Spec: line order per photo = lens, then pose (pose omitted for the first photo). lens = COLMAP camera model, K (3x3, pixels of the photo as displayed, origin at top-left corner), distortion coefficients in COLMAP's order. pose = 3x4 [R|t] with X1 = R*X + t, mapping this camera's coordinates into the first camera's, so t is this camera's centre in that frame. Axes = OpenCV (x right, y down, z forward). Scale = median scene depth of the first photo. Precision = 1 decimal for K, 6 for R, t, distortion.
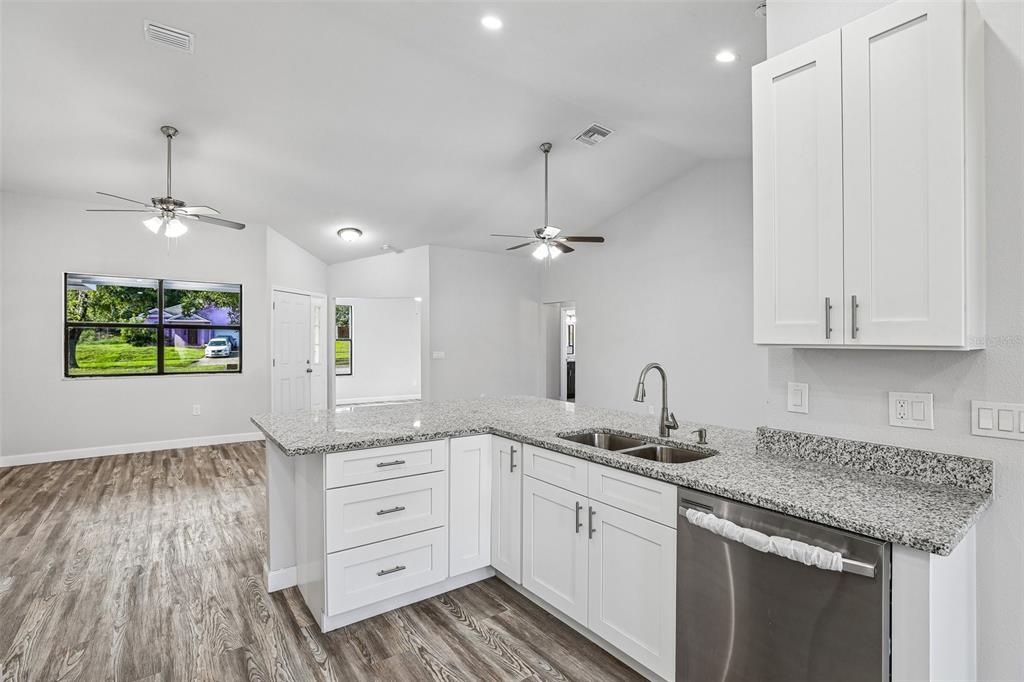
lens RADIAL K [[474.0, 0, 510.8], [0, 474.0, 351.2], [0, 0, 1]] dist [-0.021645, 0.006117]
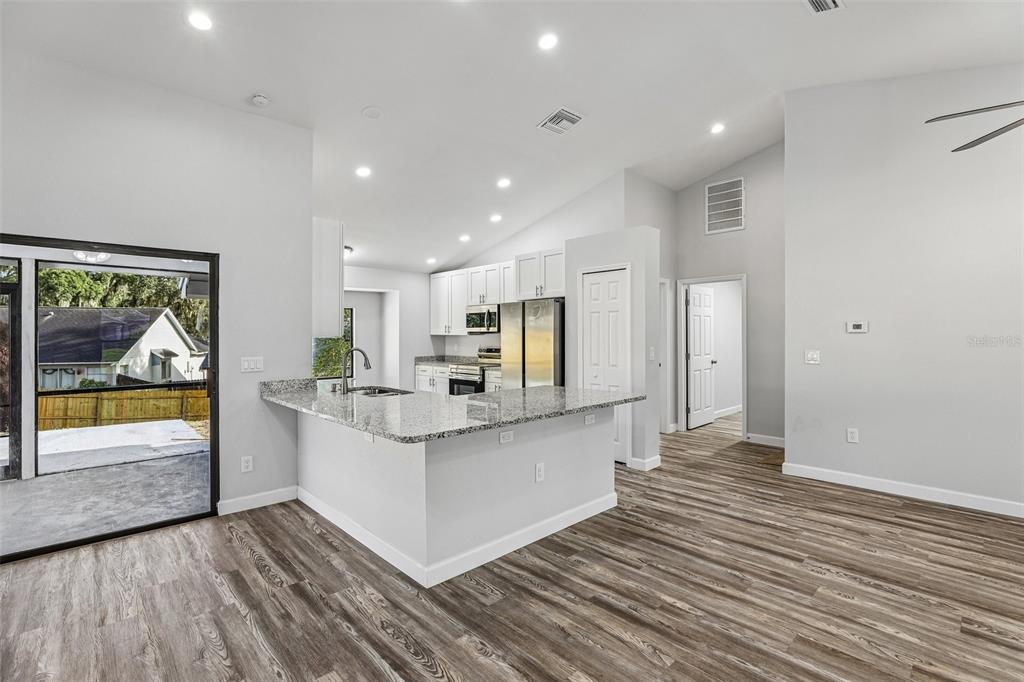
lens RADIAL K [[469.9, 0, 511.9], [0, 469.9, 337.6], [0, 0, 1]] dist [-0.040880, 0.012161]
pose [[-0.992922, -0.002462, -0.118740, -0.031101], [-0.005800, 0.999597, 0.027776, -0.034943], [0.118623, 0.028268, -0.992537, 1.594211]]
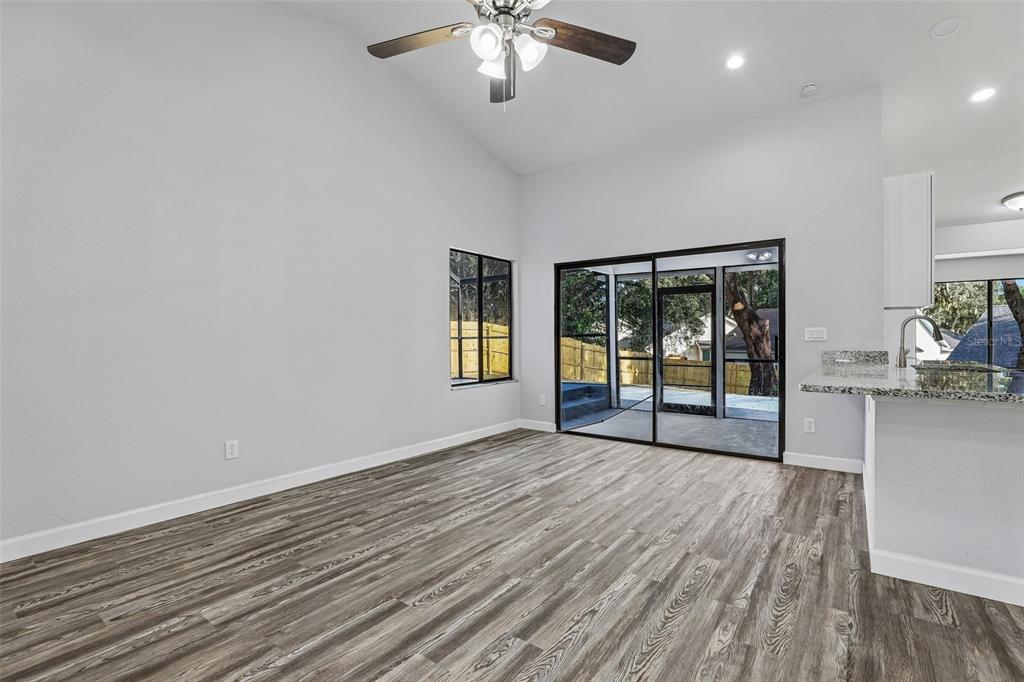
lens RADIAL K [[469.9, 0, 511.9], [0, 469.9, 337.6], [0, 0, 1]] dist [-0.040880, 0.012161]
pose [[-0.287093, -0.008583, 0.957864, -0.399681], [0.024081, 0.999579, 0.016174, 0.023000], [-0.957600, 0.027710, -0.286765, 1.527654]]
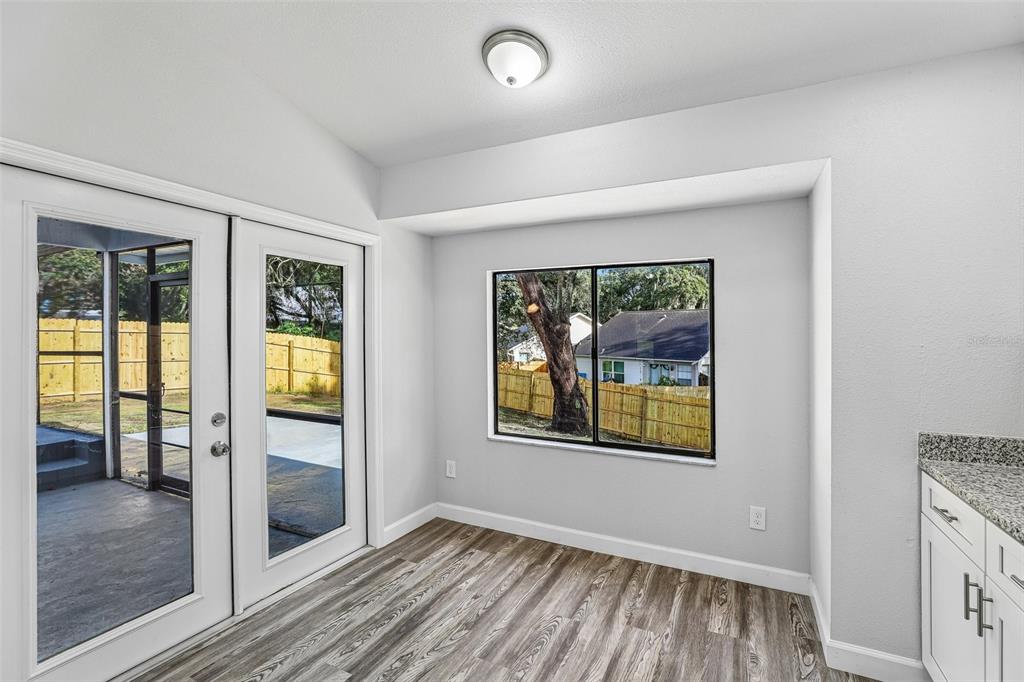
lens RADIAL K [[475.7, 0, 513.5], [0, 475.7, 334.0], [0, 0, 1]] dist [-0.047483, 0.012632]
pose [[-0.456167, -0.007328, 0.889864, -0.075523], [0.012039, 0.999824, 0.014405, -0.002084], [-0.889813, 0.017284, -0.455998, 0.095025]]
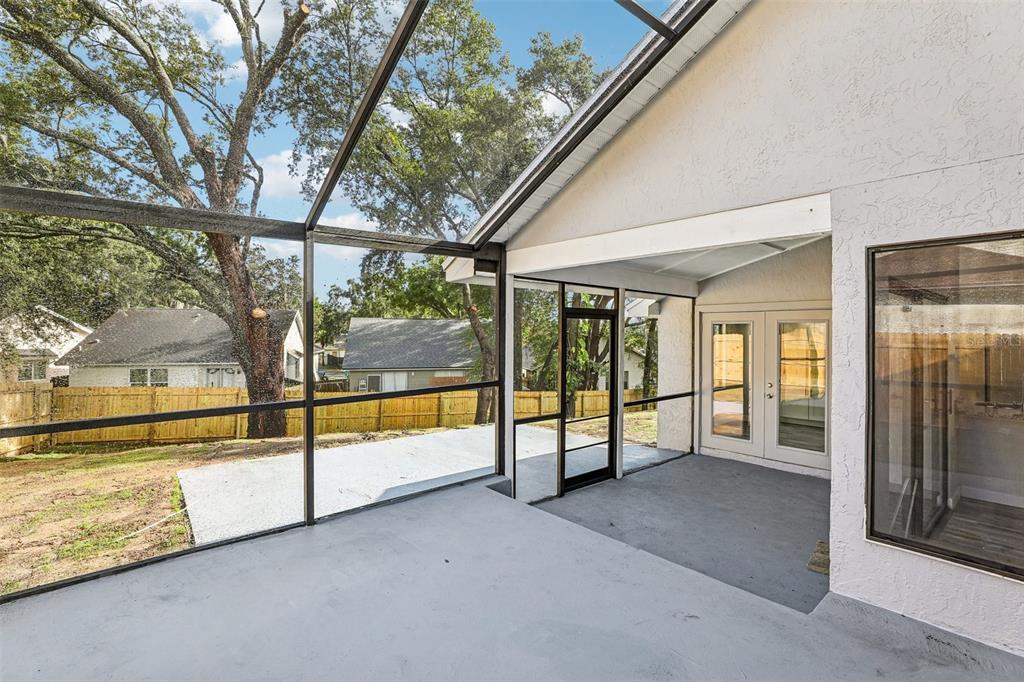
lens RADIAL K [[475.7, 0, 513.5], [0, 475.7, 334.0], [0, 0, 1]] dist [-0.047483, 0.012632]
pose [[-0.997492, -0.008215, -0.070305, 1.559628], [-0.009979, 0.999643, 0.024766, -0.095969], [0.070076, 0.025406, -0.997218, 1.662795]]
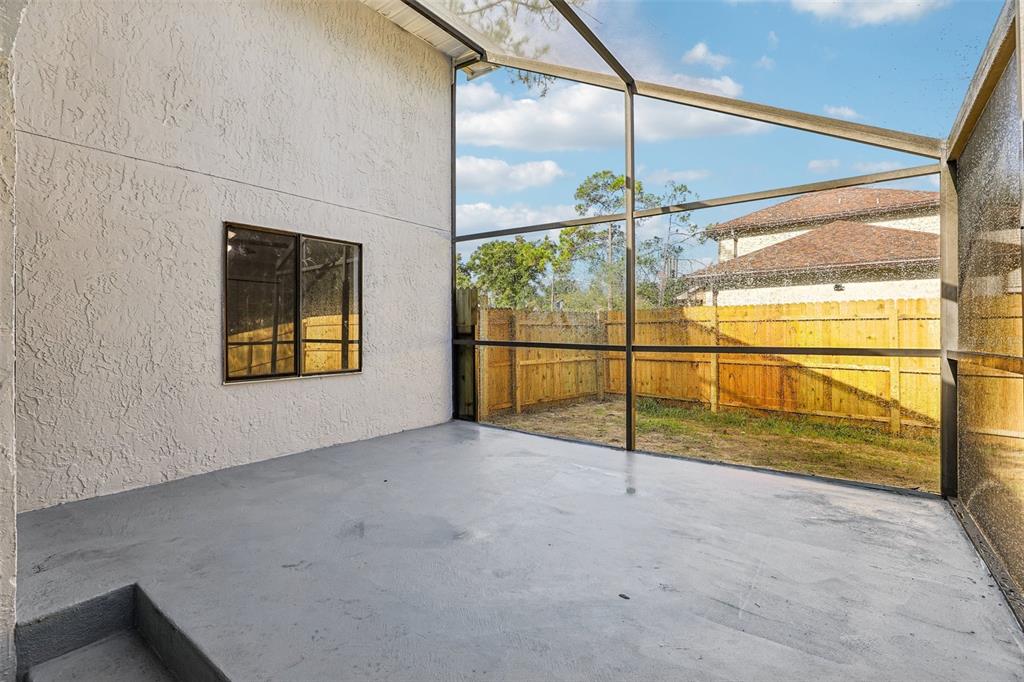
lens RADIAL K [[469.9, 0, 511.9], [0, 469.9, 337.6], [0, 0, 1]] dist [-0.040880, 0.012161]
pose [[0.957122, -0.014013, 0.289345, 1.382672], [0.017466, 0.999804, -0.009353, 0.028022], [-0.289157, 0.014005, 0.957179, 0.553745]]
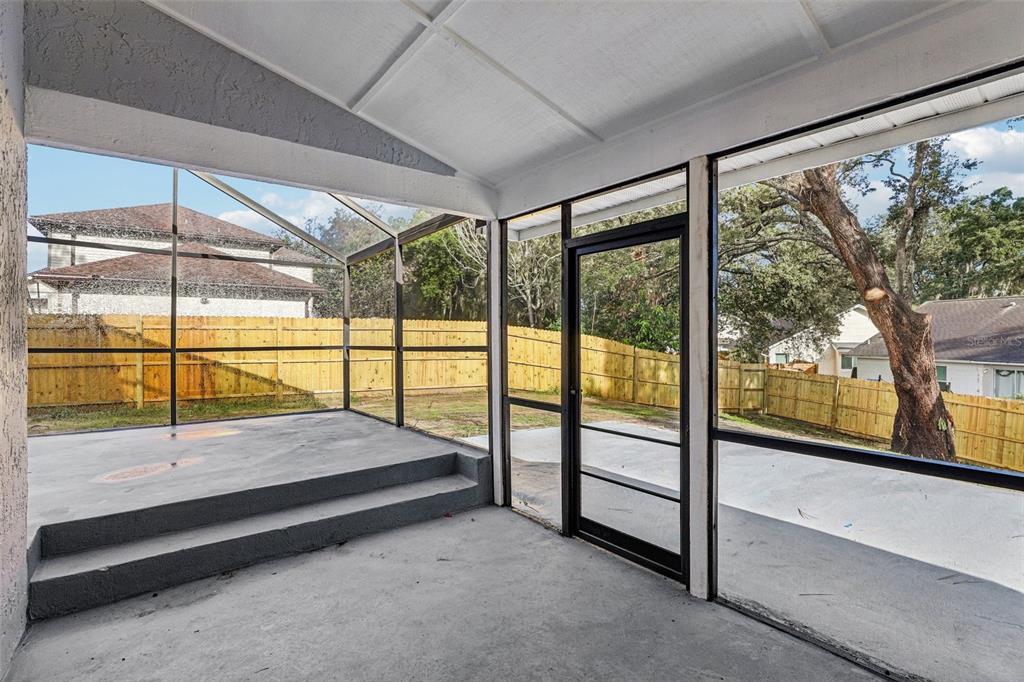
lens RADIAL K [[469.9, 0, 511.9], [0, 469.9, 337.6], [0, 0, 1]] dist [-0.040880, 0.012161]
pose [[-0.034383, -0.011746, 0.999340, 0.505704], [0.026482, 0.999569, 0.012660, 0.018331], [-0.999058, 0.026900, -0.034057, 0.490931]]
